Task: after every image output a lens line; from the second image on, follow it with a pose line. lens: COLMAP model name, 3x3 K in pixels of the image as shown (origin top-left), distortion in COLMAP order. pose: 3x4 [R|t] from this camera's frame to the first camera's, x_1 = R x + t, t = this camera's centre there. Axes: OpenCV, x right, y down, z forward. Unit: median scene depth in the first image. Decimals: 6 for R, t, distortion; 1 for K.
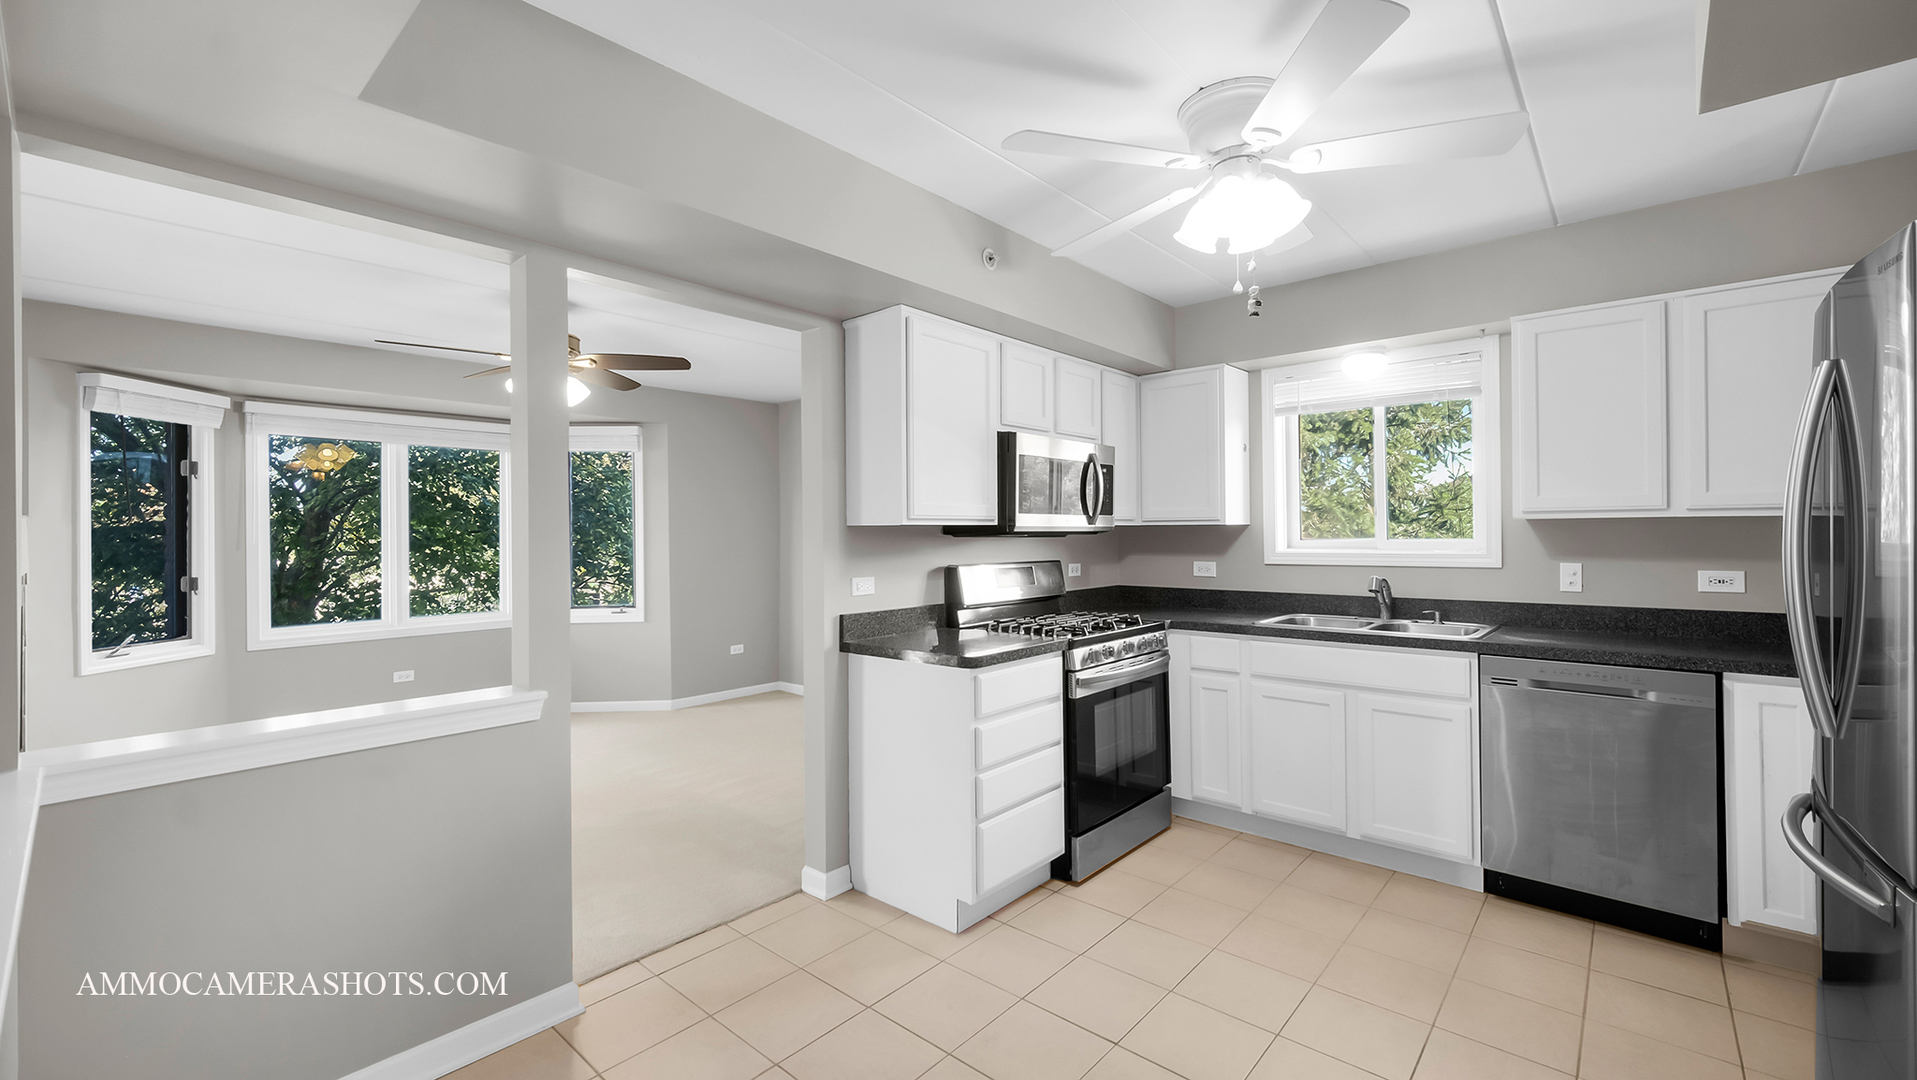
lens RADIAL K [[781.9, 0, 971.7], [0, 781.9, 526.2], [0, 0, 1]] dist [-0.002902, -0.000338]
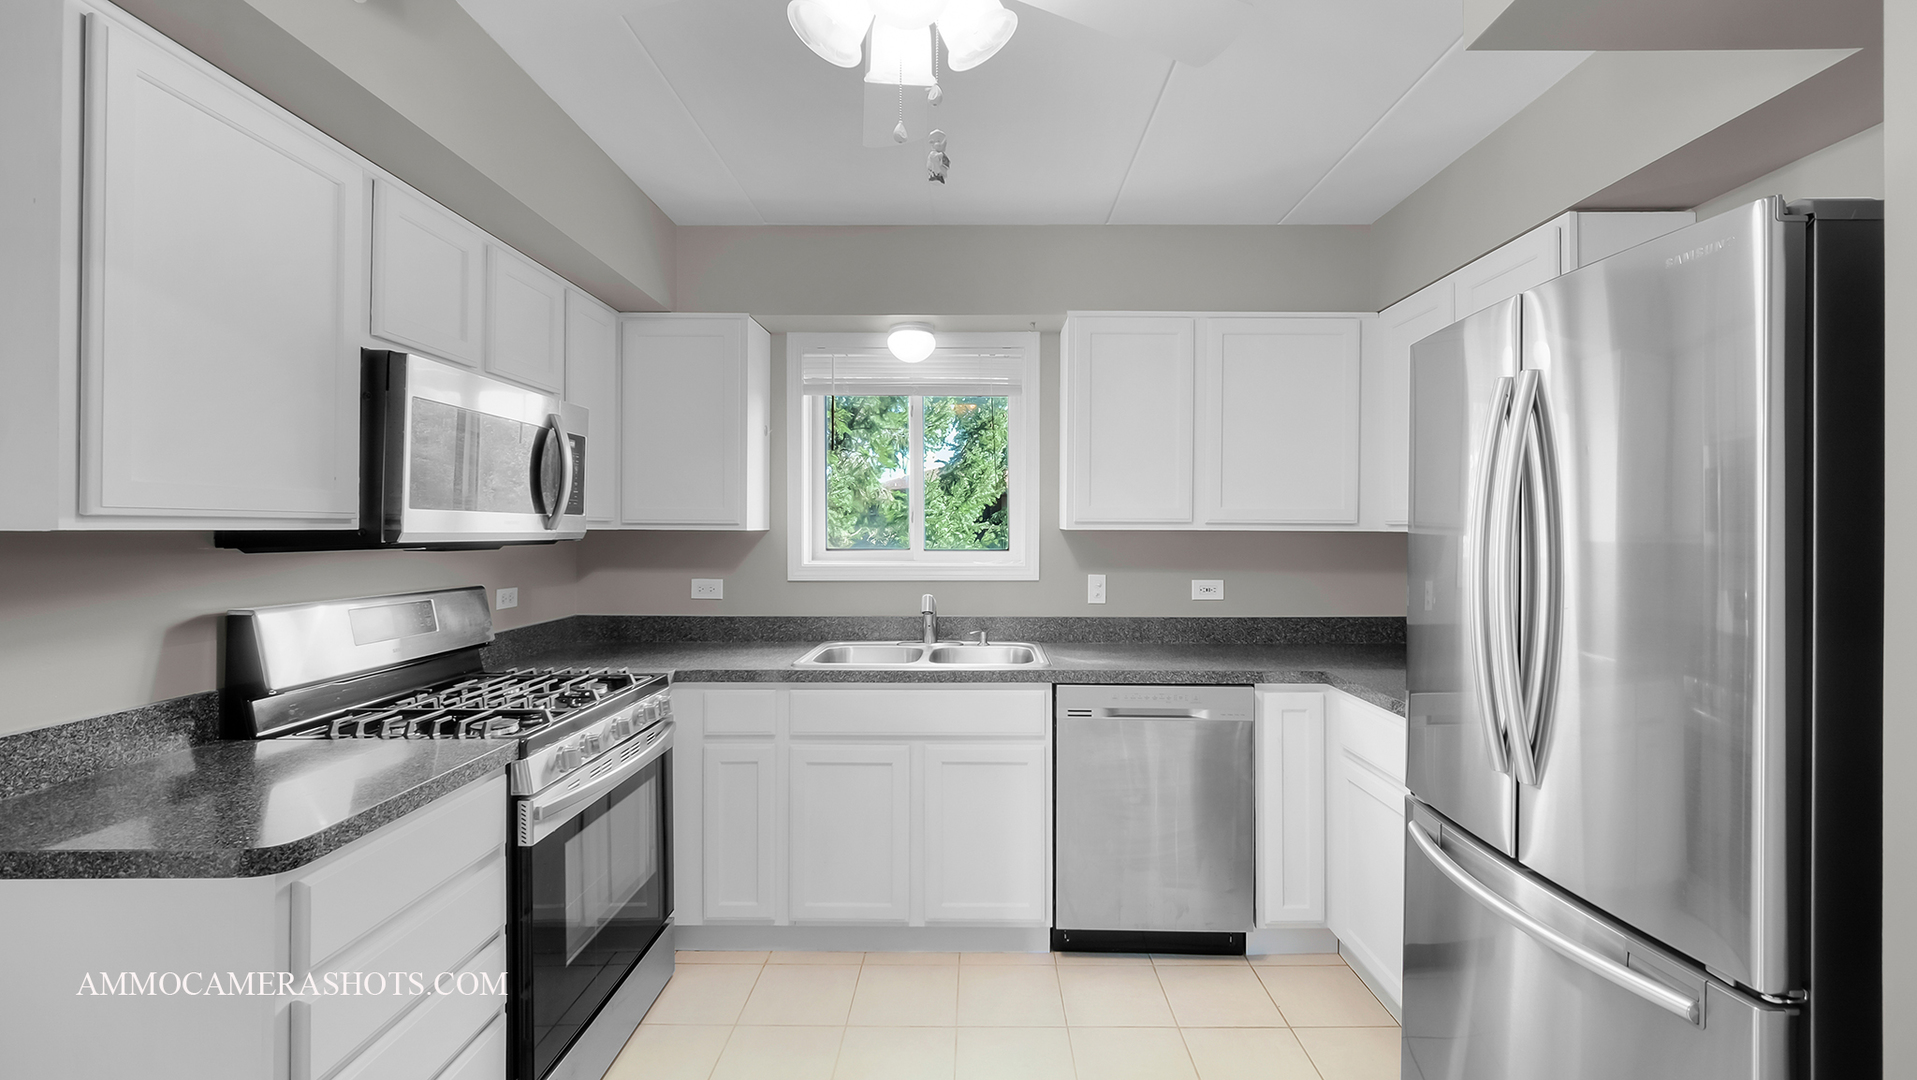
lens RADIAL K [[781.9, 0, 971.7], [0, 781.9, 526.2], [0, 0, 1]] dist [-0.002902, -0.000338]
pose [[0.760082, 0.013270, 0.649691, 0.006042], [-0.014822, 0.999885, -0.003082, -0.007912], [-0.649658, -0.007288, 0.760192, 0.328084]]
